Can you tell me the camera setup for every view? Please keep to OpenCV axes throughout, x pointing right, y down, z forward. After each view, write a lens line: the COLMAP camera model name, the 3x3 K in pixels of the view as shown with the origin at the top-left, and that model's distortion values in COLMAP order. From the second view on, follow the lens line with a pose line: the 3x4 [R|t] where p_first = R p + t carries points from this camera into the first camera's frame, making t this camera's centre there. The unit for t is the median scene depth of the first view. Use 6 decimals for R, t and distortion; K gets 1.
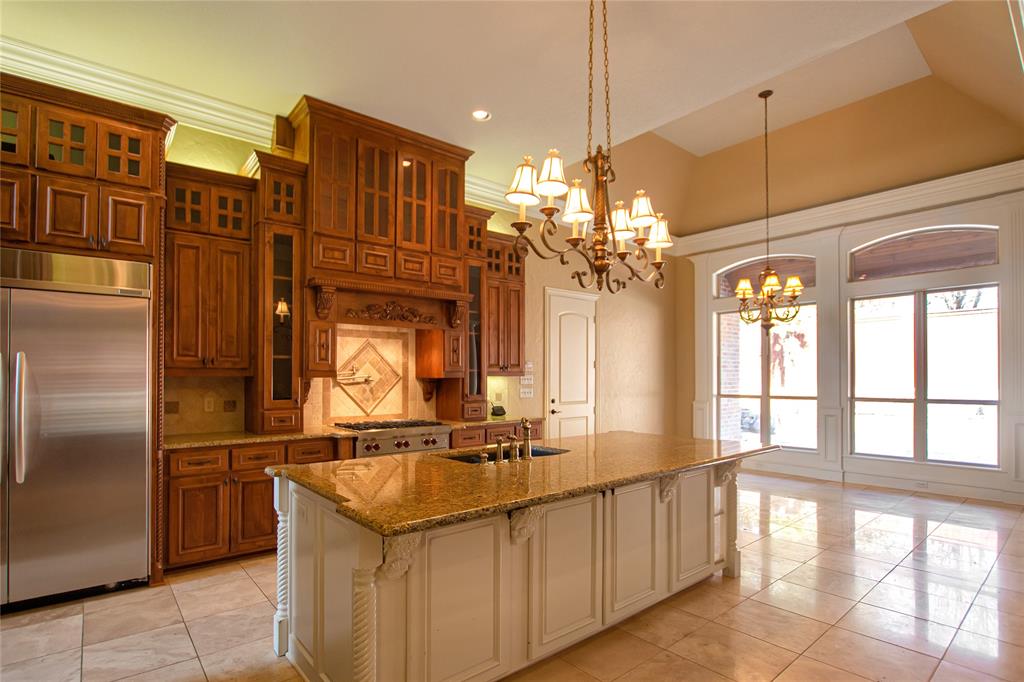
lens RADIAL K [[506.3, 0, 511.5], [0, 506.3, 370.2], [0, 0, 1]] dist [-0.000715, 0.000003]
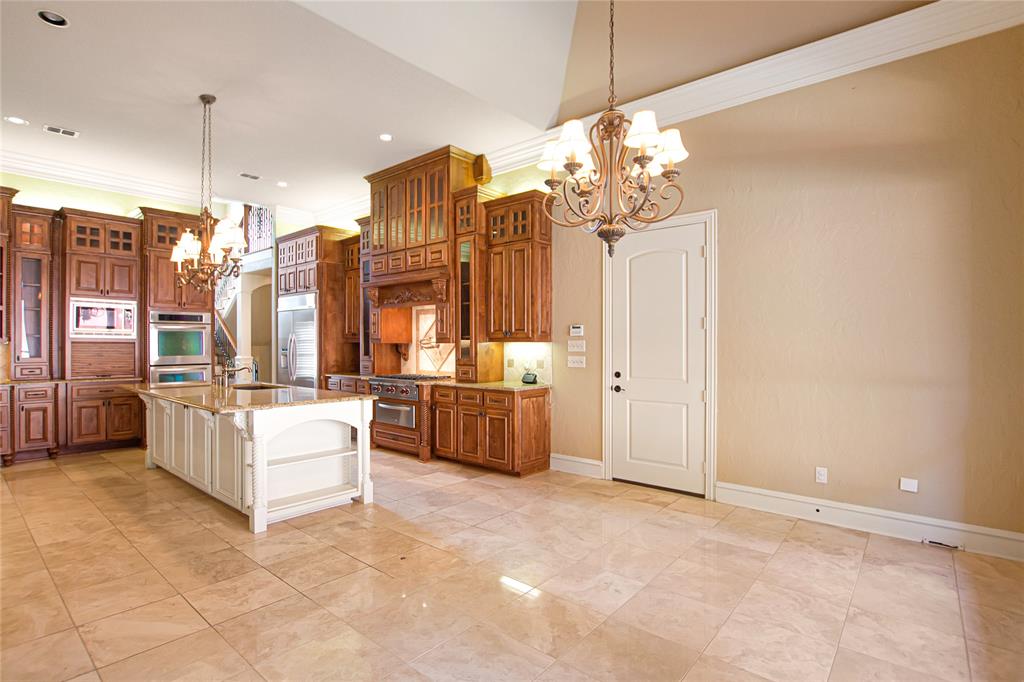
lens RADIAL K [[506.3, 0, 511.5], [0, 506.3, 370.2], [0, 0, 1]] dist [-0.000715, 0.000003]
pose [[0.148202, 0.055997, -0.987370, 1.100426], [0.010658, 0.998247, 0.058213, 0.010423], [0.988900, -0.019151, 0.147346, 0.982312]]
